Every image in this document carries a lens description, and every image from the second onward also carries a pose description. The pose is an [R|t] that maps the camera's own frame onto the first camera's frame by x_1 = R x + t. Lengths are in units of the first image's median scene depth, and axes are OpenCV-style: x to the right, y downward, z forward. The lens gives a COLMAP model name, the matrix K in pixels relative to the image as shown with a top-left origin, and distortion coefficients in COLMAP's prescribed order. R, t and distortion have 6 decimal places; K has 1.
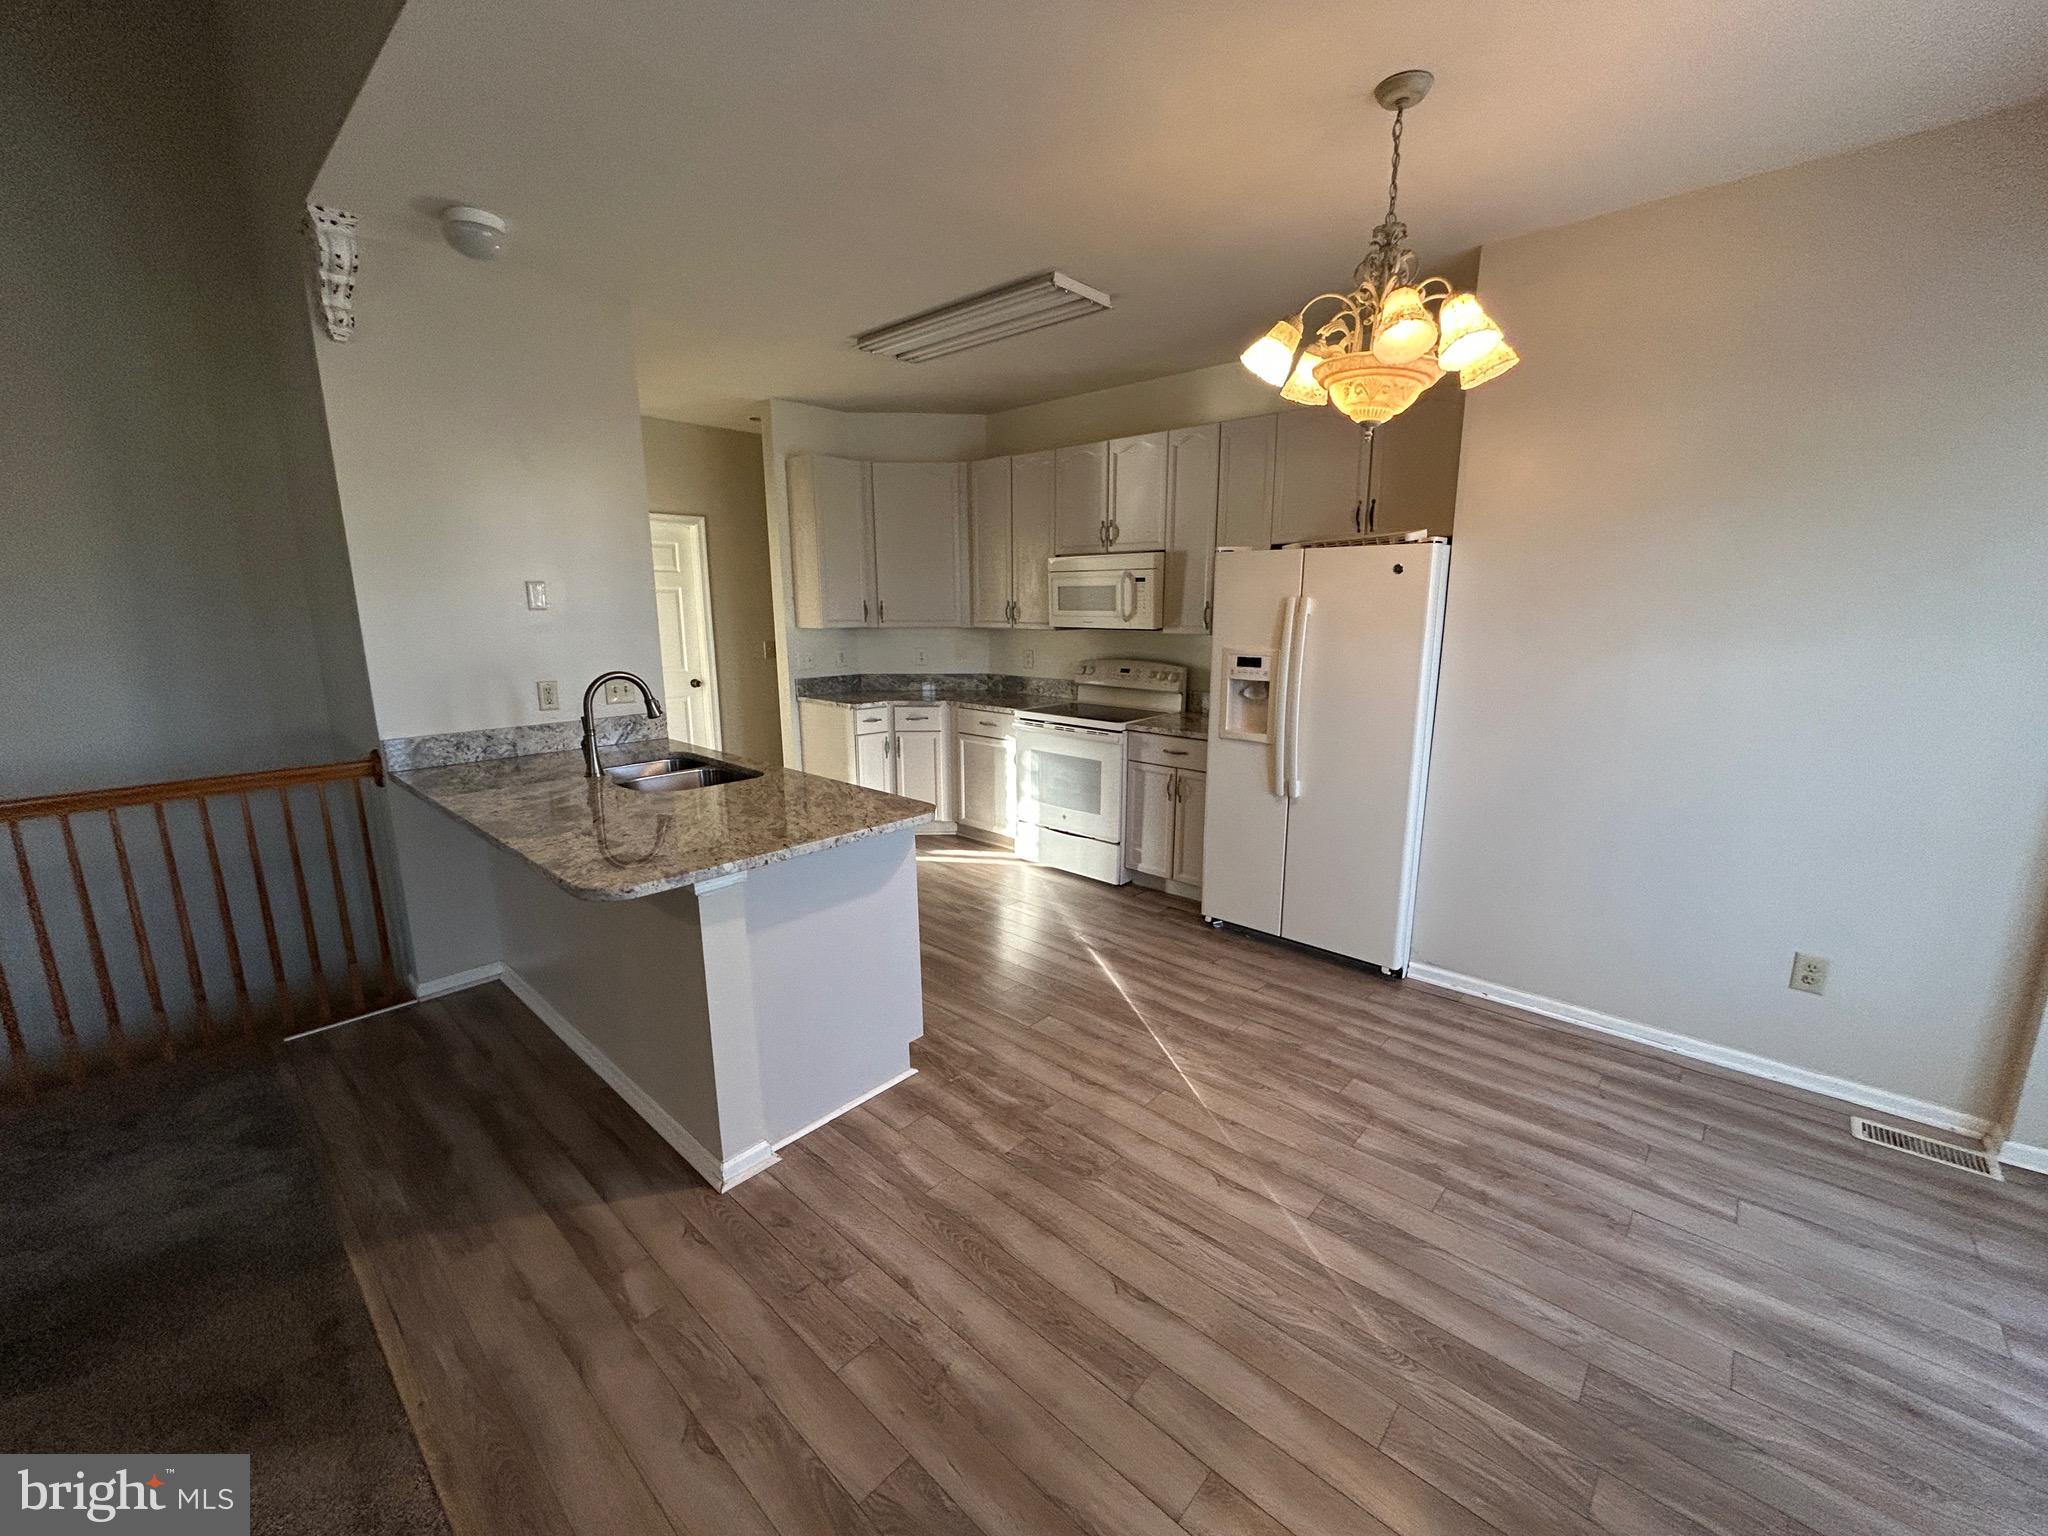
lens RADIAL K [[826.6, 0, 1024.0], [0, 826.6, 768.0], [0, 0, 1]] dist [0.000227, 0.000149]
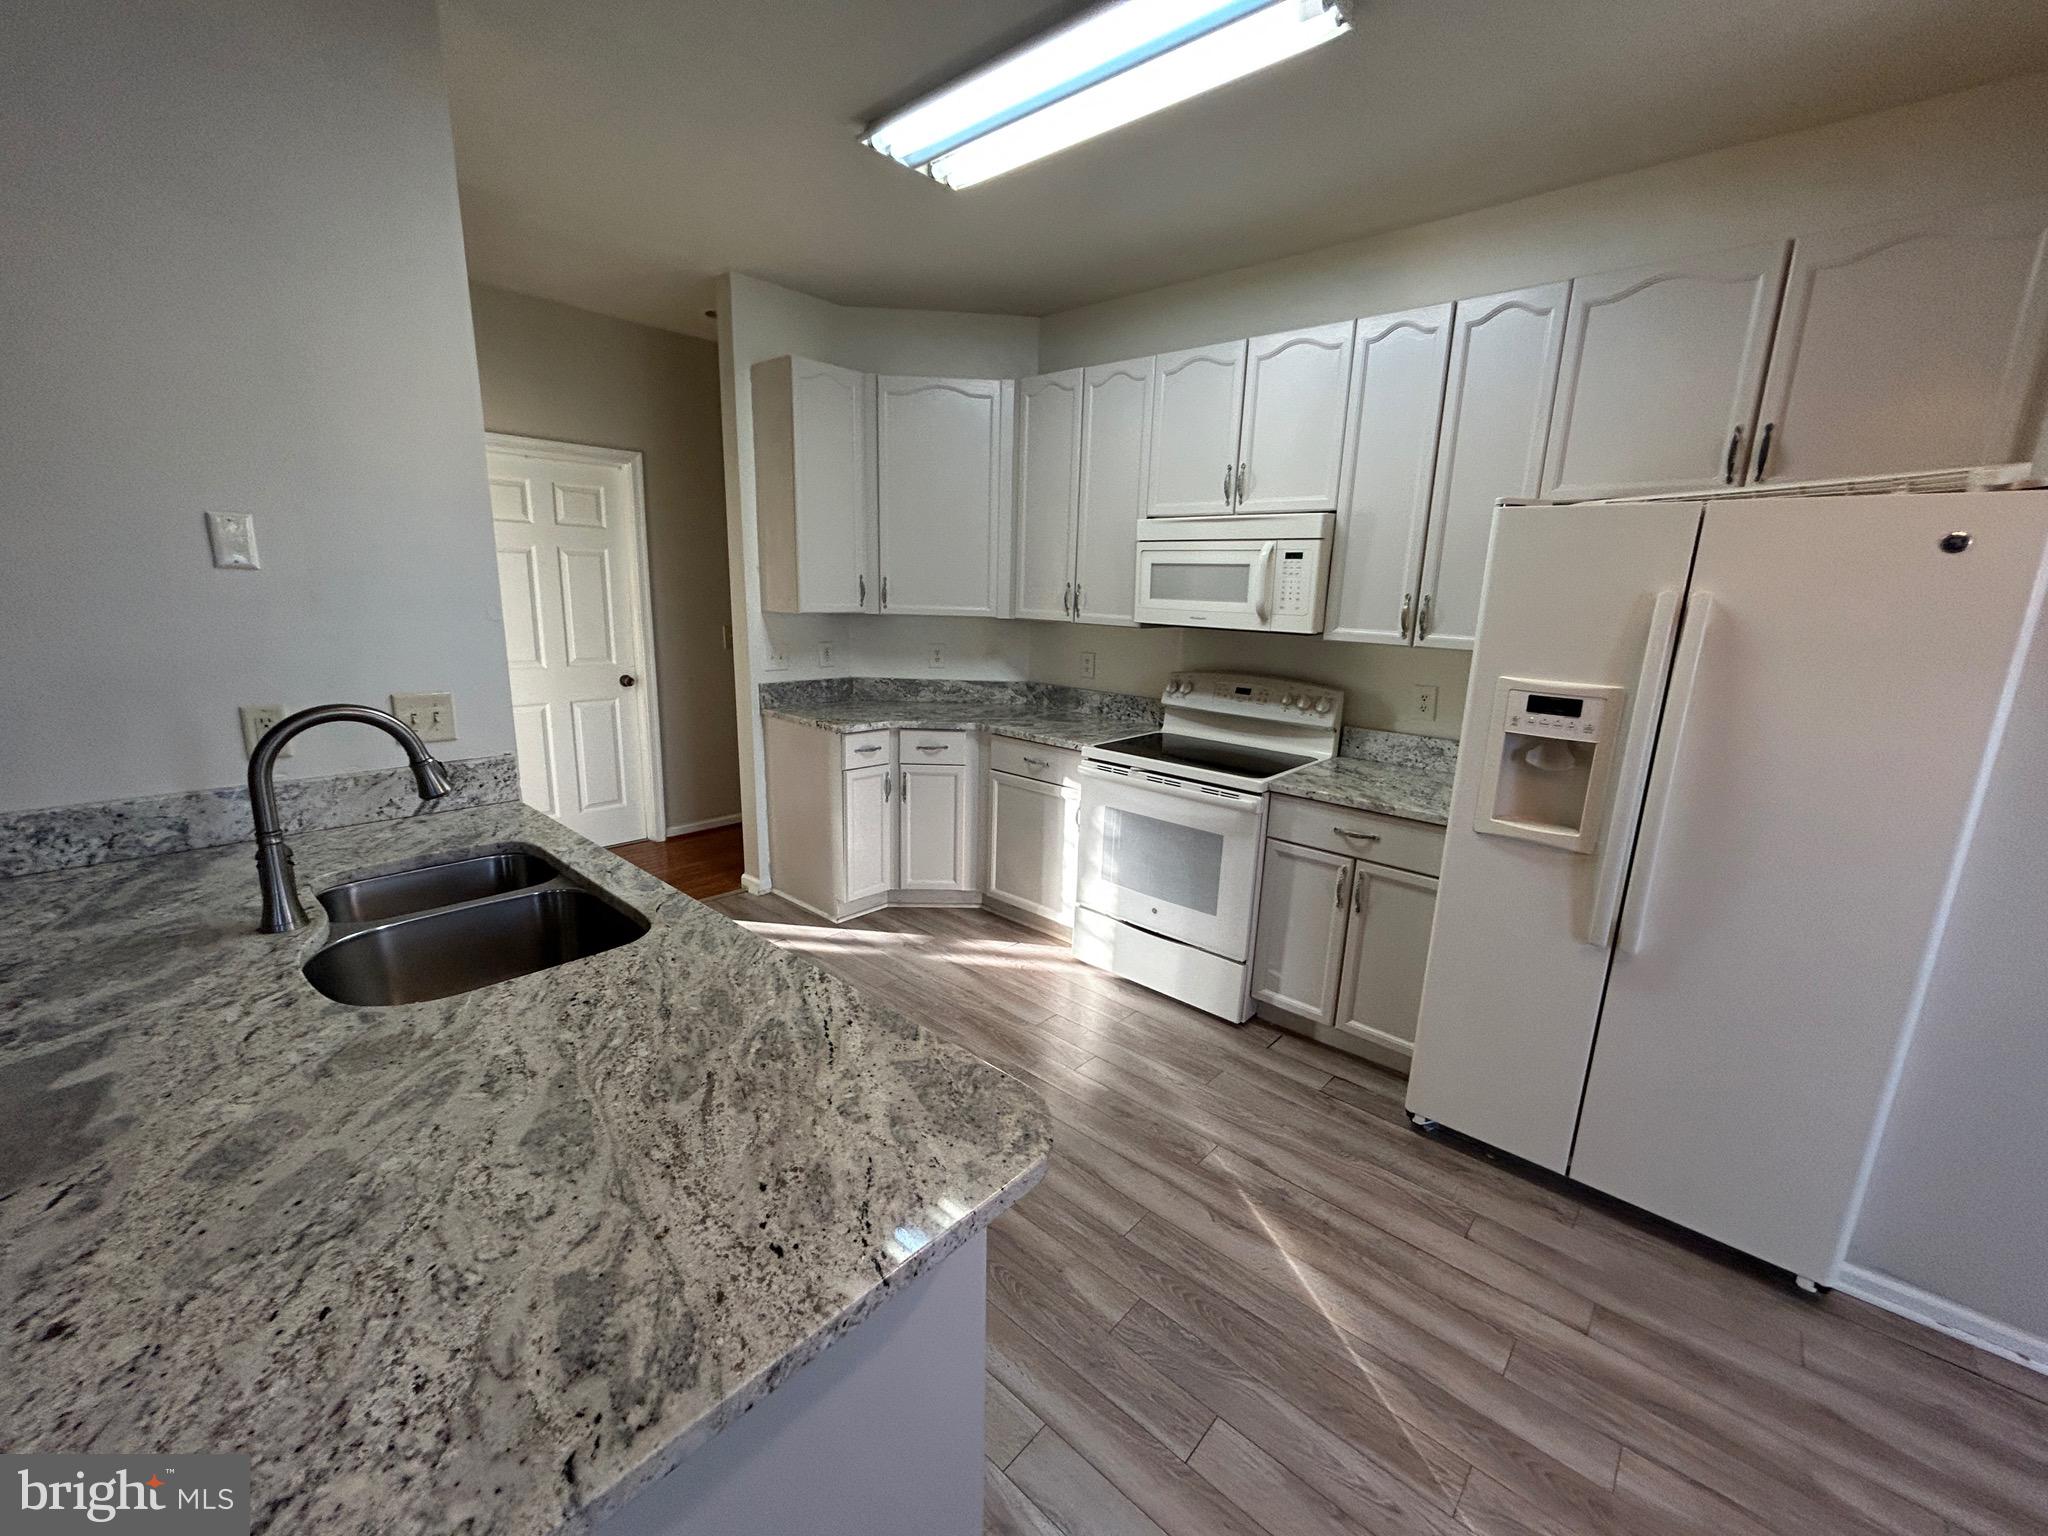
lens RADIAL K [[824.3, 0, 1022.1], [0, 824.3, 768.6], [0, 0, 1]] dist [0.000179, 0.003841]
pose [[0.999447, 0.029564, 0.015207, -0.092076], [-0.029886, 0.999325, 0.021358, -0.085637], [-0.014565, -0.021800, 0.999656, 0.438928]]
